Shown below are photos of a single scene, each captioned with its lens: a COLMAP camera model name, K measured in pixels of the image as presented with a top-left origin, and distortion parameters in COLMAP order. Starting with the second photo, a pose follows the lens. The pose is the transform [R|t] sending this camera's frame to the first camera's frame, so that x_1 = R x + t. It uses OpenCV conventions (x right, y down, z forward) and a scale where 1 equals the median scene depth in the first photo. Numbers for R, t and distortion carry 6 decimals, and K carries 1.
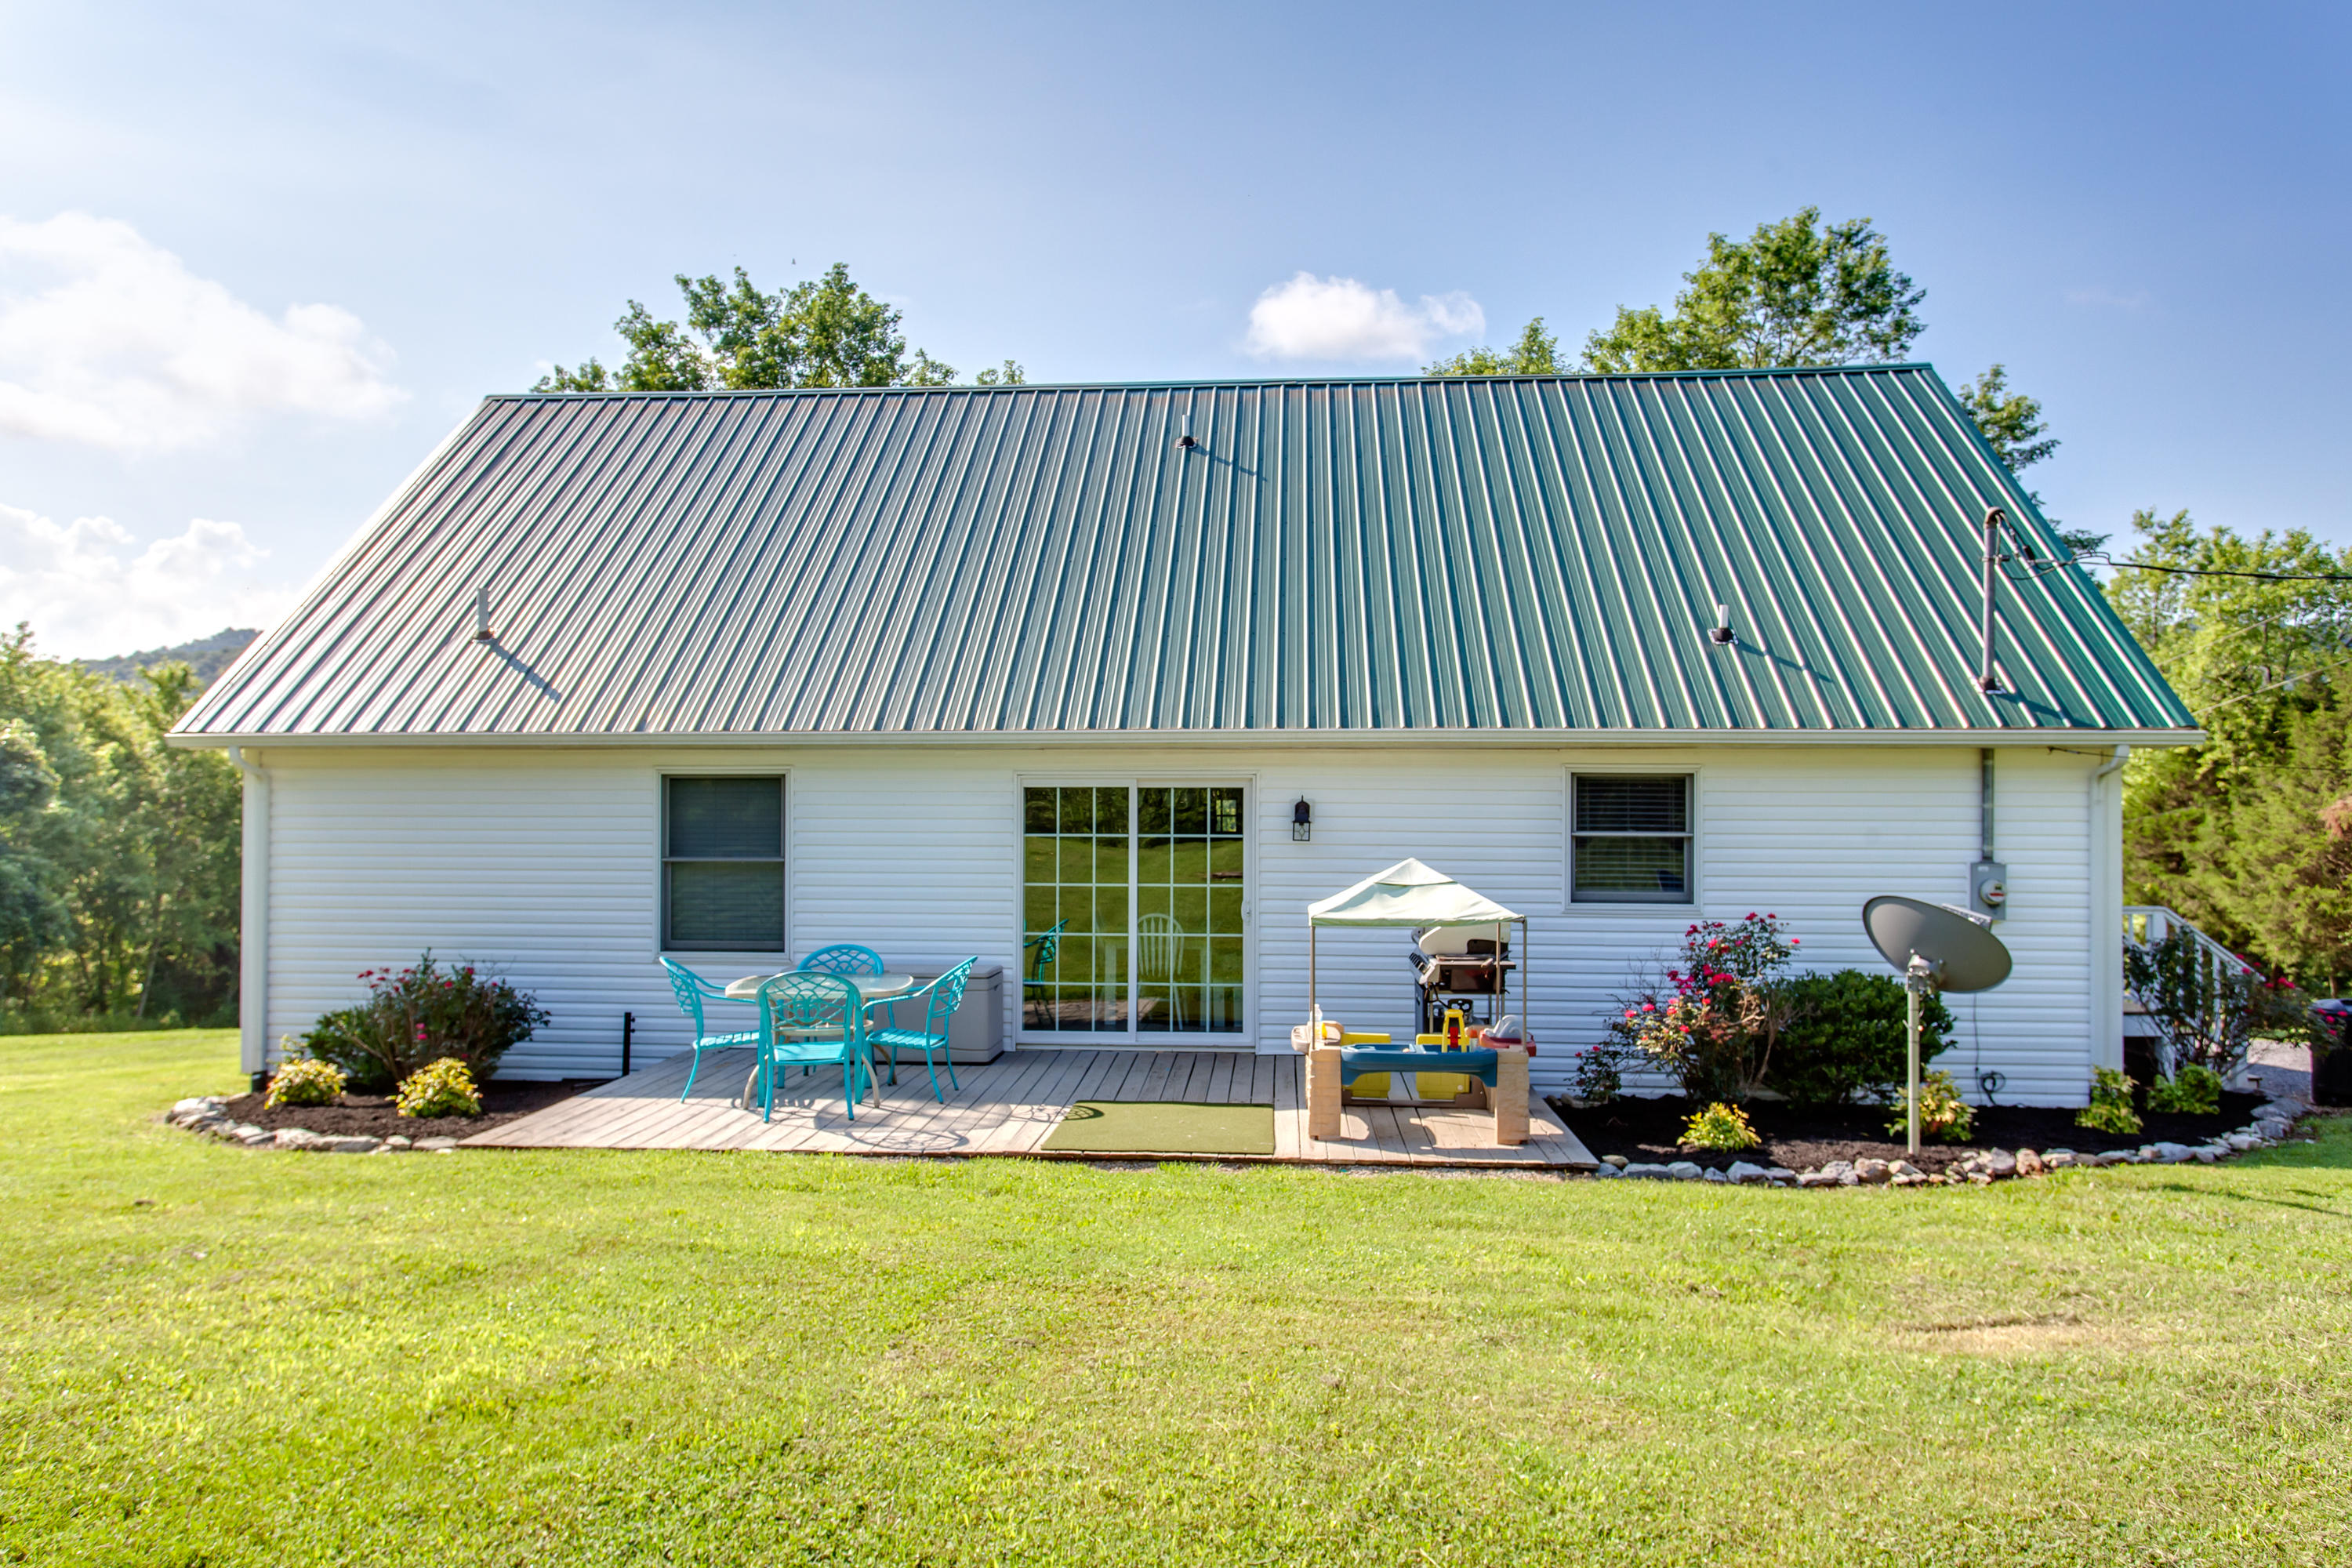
lens RADIAL K [[1604.2, 0, 1176.1], [0, 1604.2, 781.2], [0, 0, 1]] dist [0.001694, 0.000453]
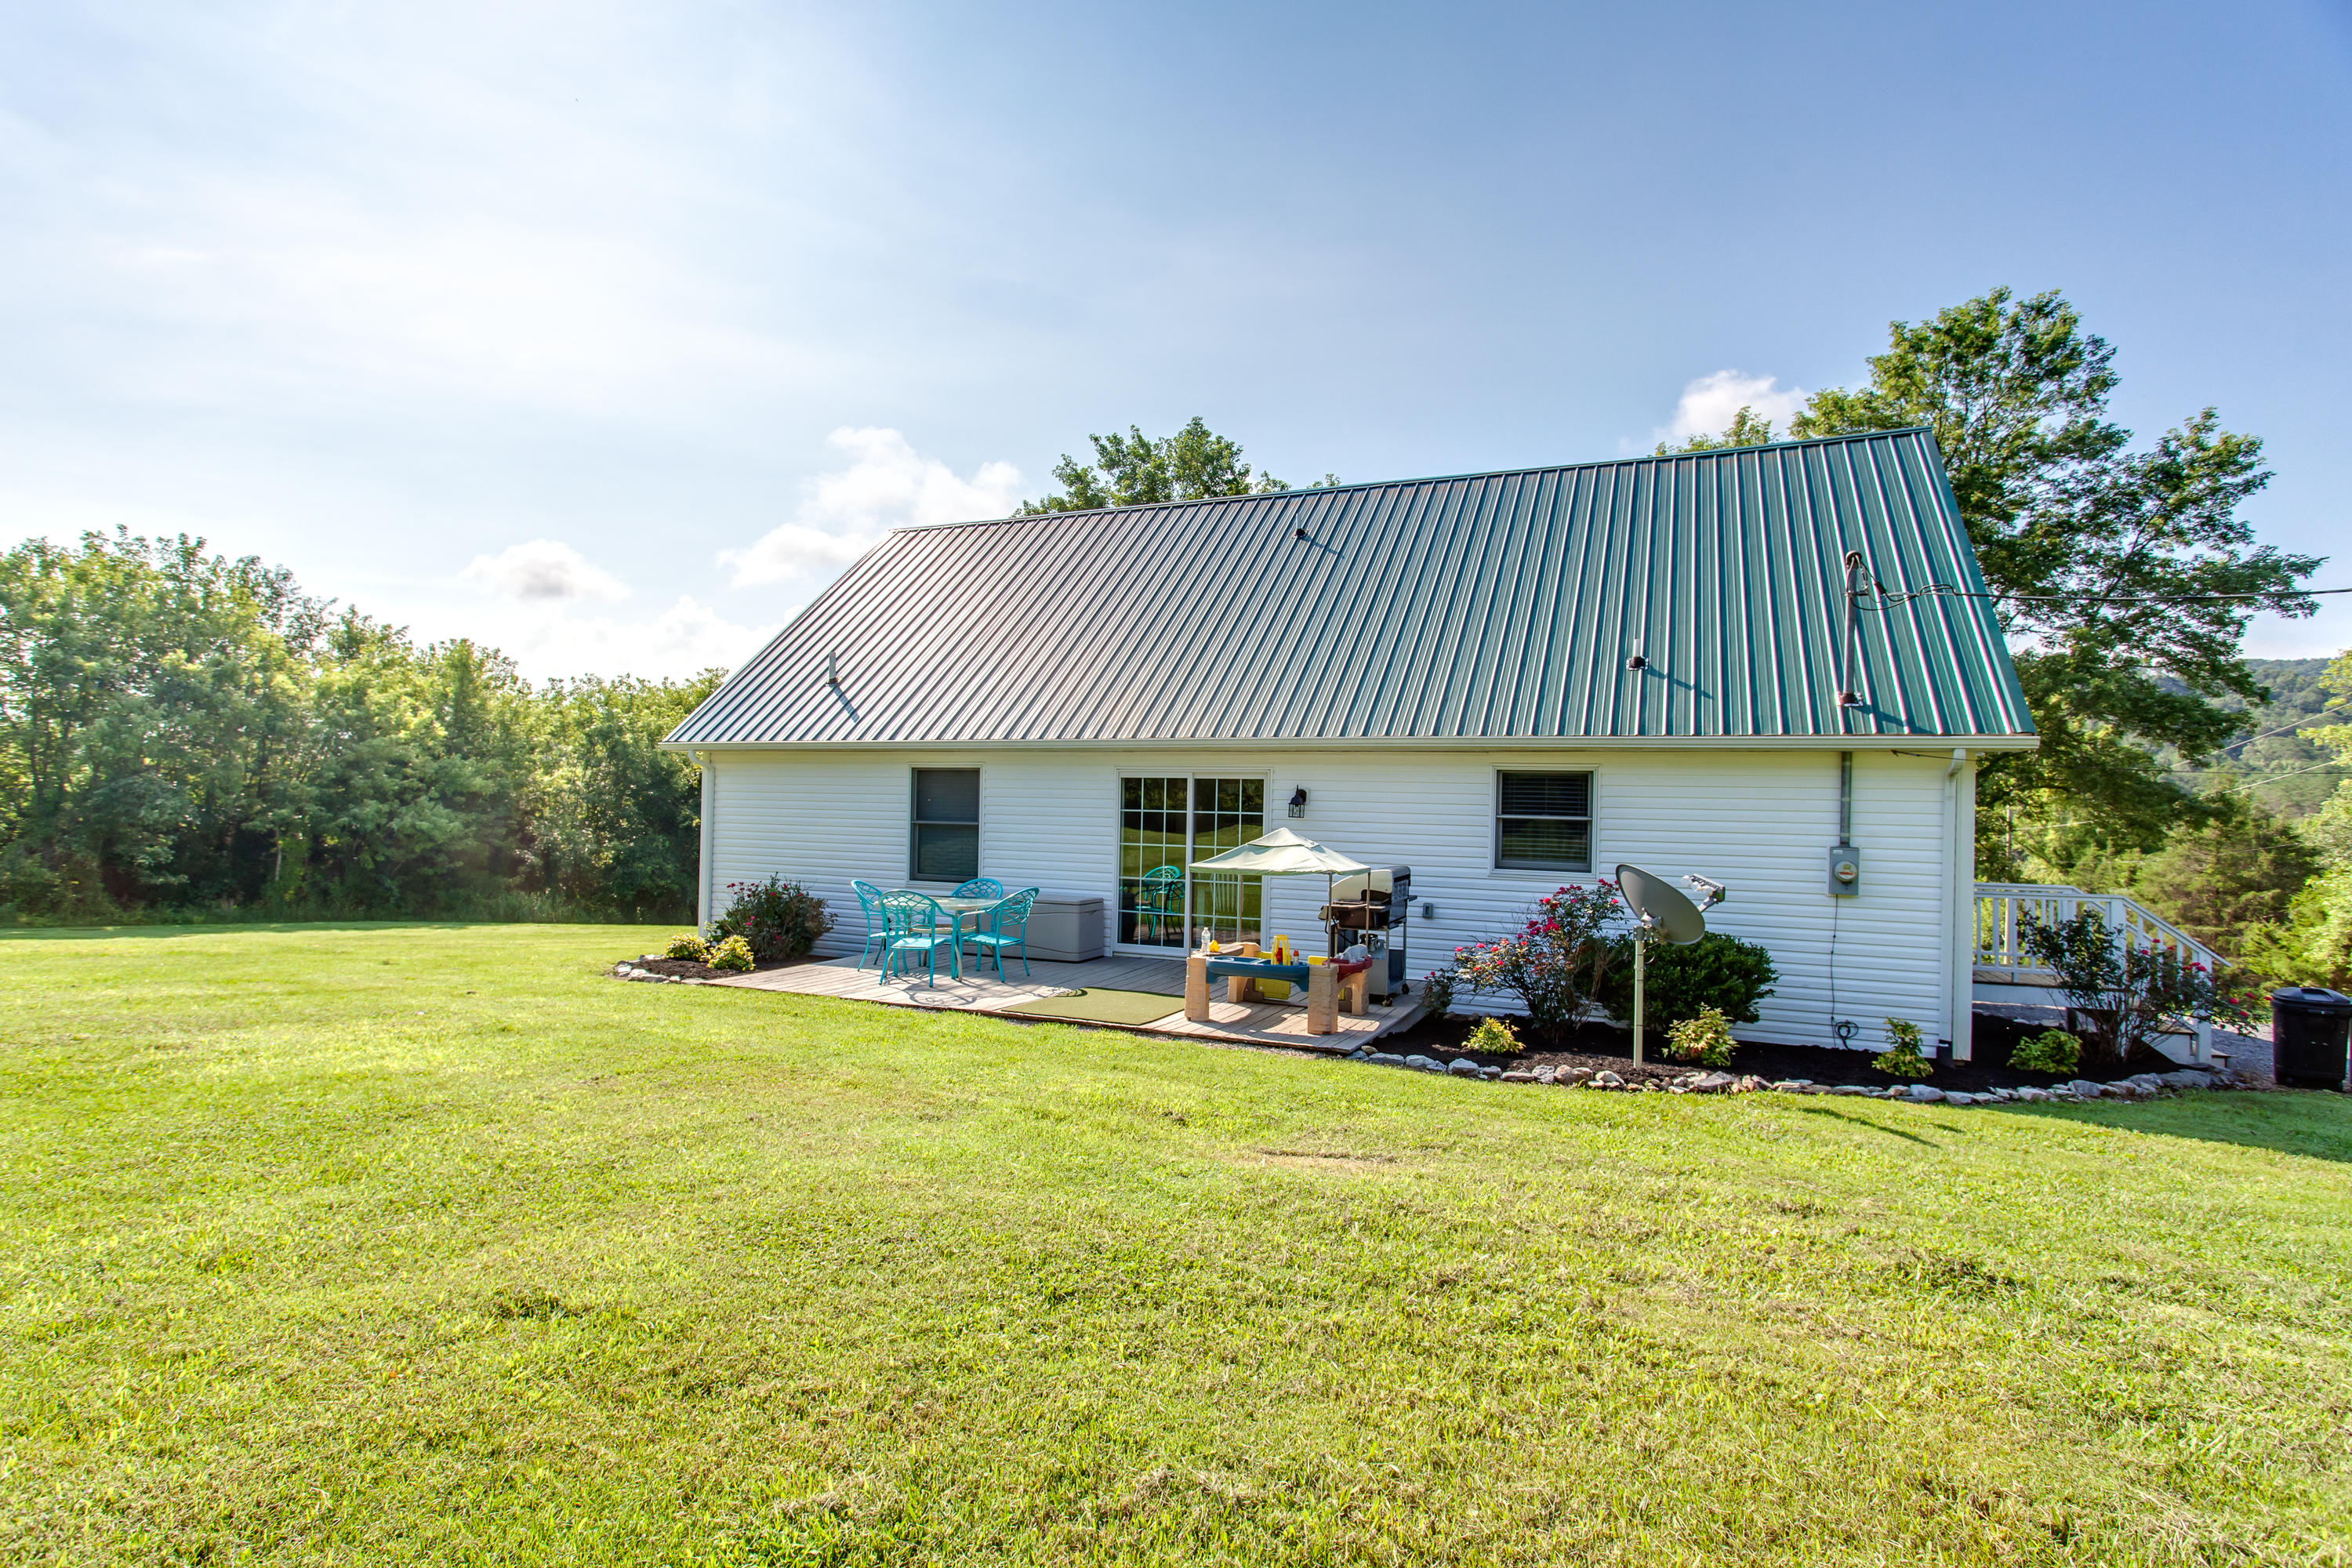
lens RADIAL K [[1185.5, 0, 1175.2], [0, 1185.5, 783.3], [0, 0, 1]] dist [0.009061, -0.000122]
pose [[0.942227, 0.010324, -0.334816, 0.315037], [-0.010316, 0.999945, 0.001803, 0.006400], [0.334816, 0.001755, 0.942282, -0.006345]]
